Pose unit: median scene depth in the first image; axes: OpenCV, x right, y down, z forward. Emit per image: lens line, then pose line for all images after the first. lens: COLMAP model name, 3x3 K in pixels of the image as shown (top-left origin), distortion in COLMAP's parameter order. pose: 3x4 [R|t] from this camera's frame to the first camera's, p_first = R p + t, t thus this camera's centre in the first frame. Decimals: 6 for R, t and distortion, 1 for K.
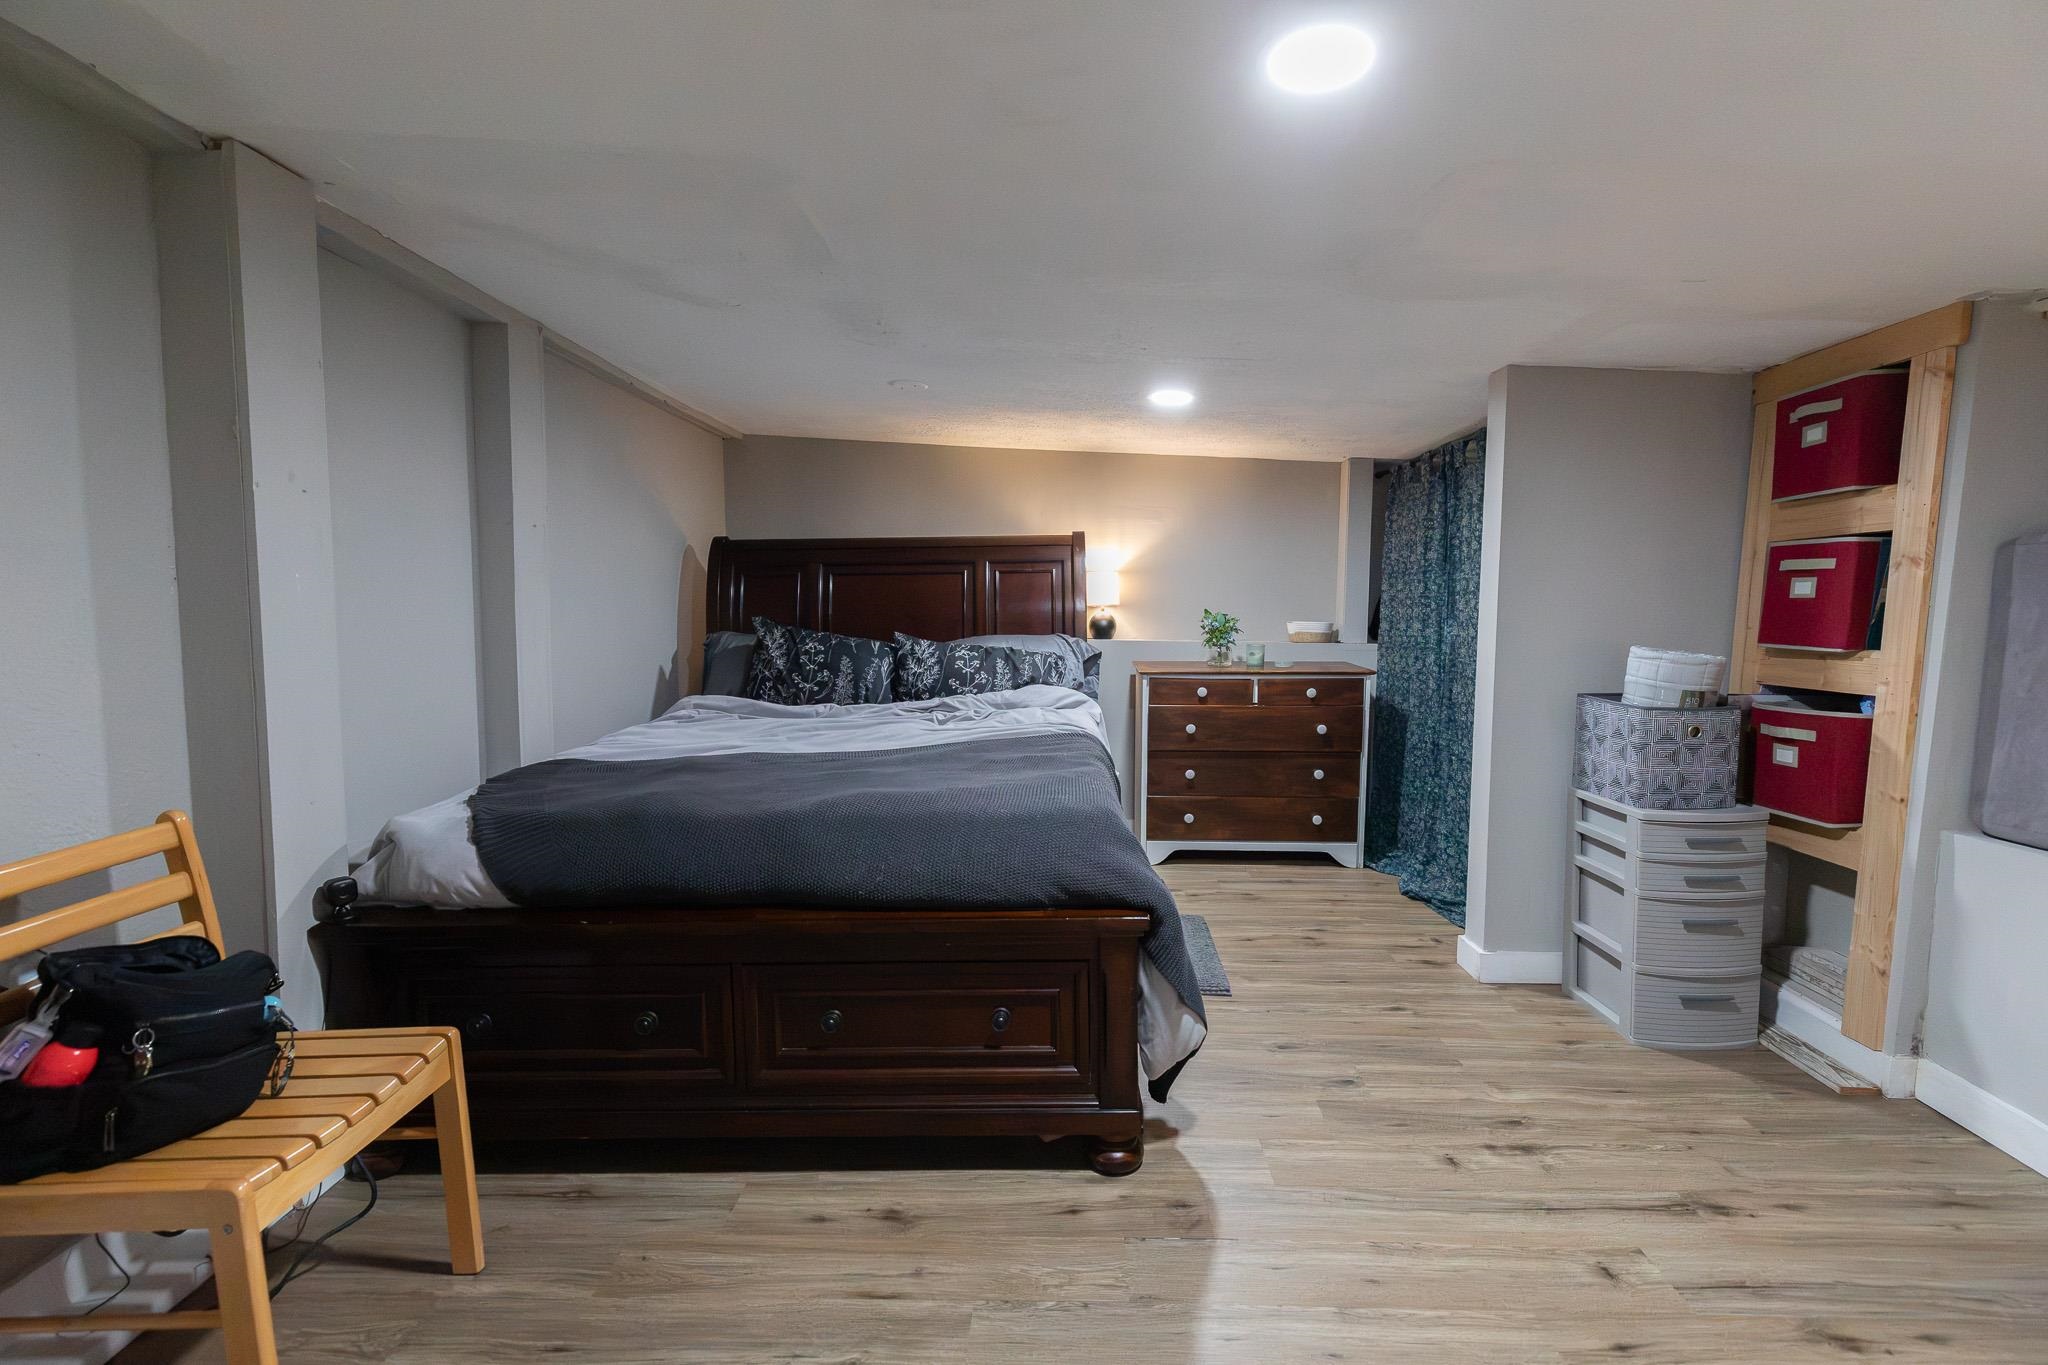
lens RADIAL K [[910.5, 0, 1028.6], [0, 910.5, 674.7], [0, 0, 1]] dist [0.007751, -0.002243]
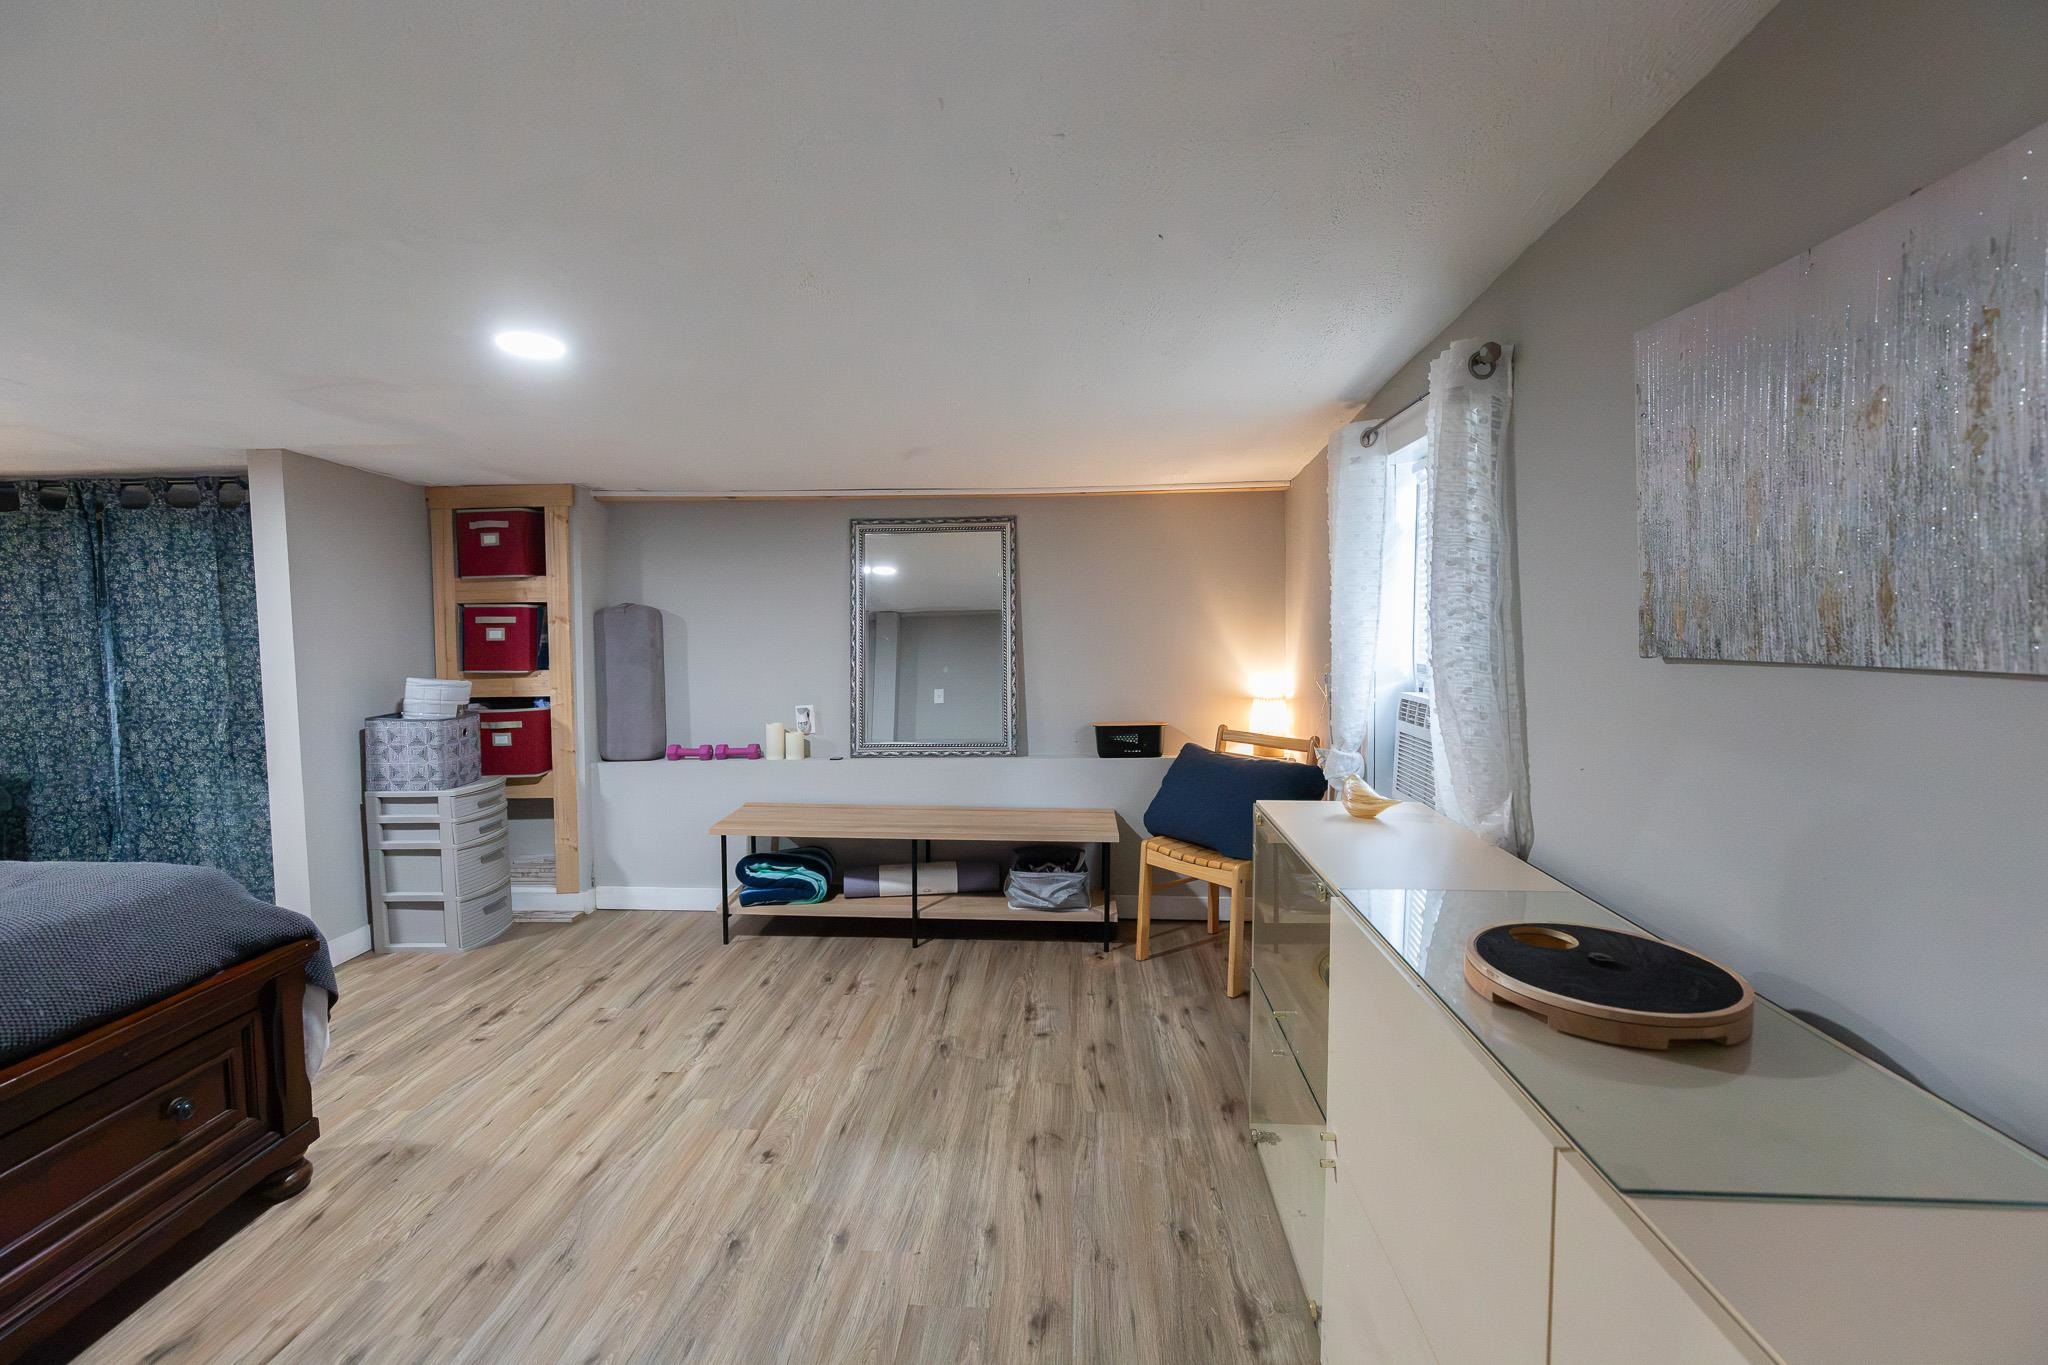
lens RADIAL K [[910.5, 0, 1027.5], [0, 910.5, 676.7], [0, 0, 1]] dist [0.007751, -0.002243]
pose [[0.013299, -0.065701, 0.997751, -0.768940], [0.088213, 0.994025, 0.064280, -0.043615], [-0.996013, 0.087160, 0.019015, 0.051590]]
